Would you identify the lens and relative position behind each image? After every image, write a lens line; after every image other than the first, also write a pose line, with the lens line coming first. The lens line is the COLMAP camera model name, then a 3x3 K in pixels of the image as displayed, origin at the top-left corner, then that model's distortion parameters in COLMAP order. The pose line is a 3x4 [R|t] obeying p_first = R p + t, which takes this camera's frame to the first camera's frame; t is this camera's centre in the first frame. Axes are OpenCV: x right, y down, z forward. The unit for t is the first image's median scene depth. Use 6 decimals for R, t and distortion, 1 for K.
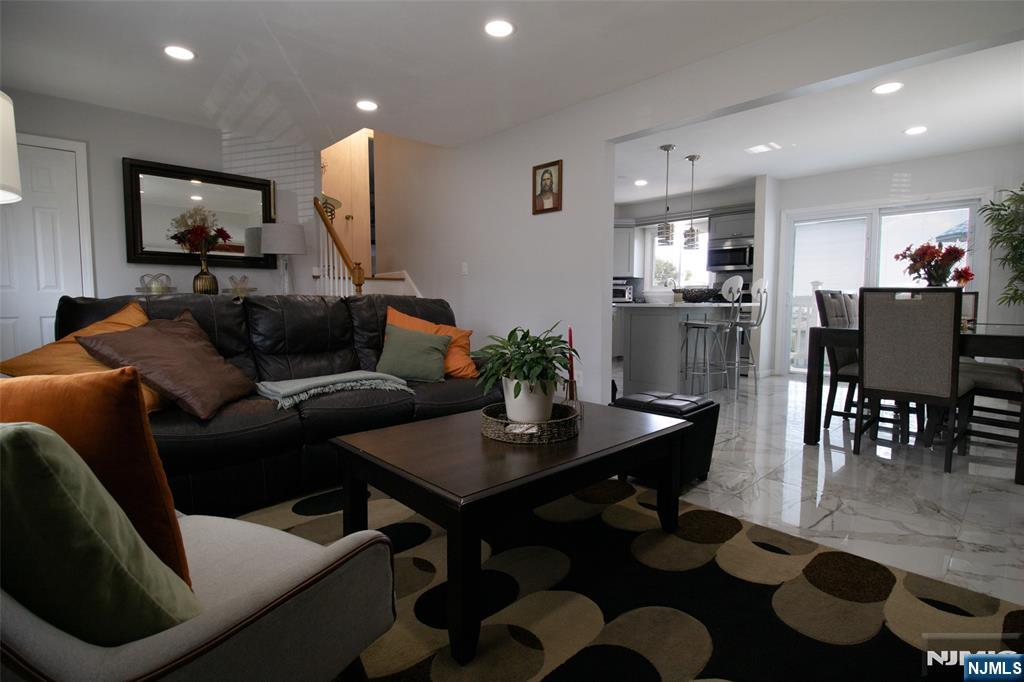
lens RADIAL K [[492.1, 0, 510.8], [0, 492.1, 335.4], [0, 0, 1]] dist [0.000960, 0.000130]
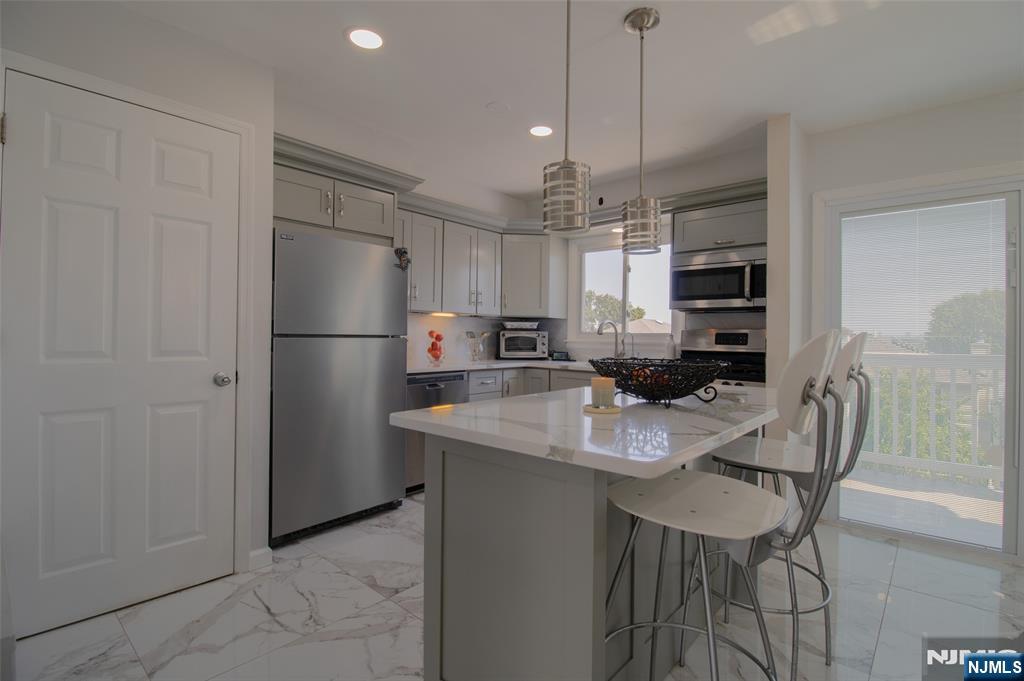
lens RADIAL K [[492.1, 0, 510.8], [0, 492.1, 334.9], [0, 0, 1]] dist [0.000960, 0.000130]
pose [[0.996246, 0.007210, 0.086262, 0.166234], [-0.001115, 0.997512, -0.070494, -0.060206], [-0.086555, 0.070134, 0.993775, 0.450820]]
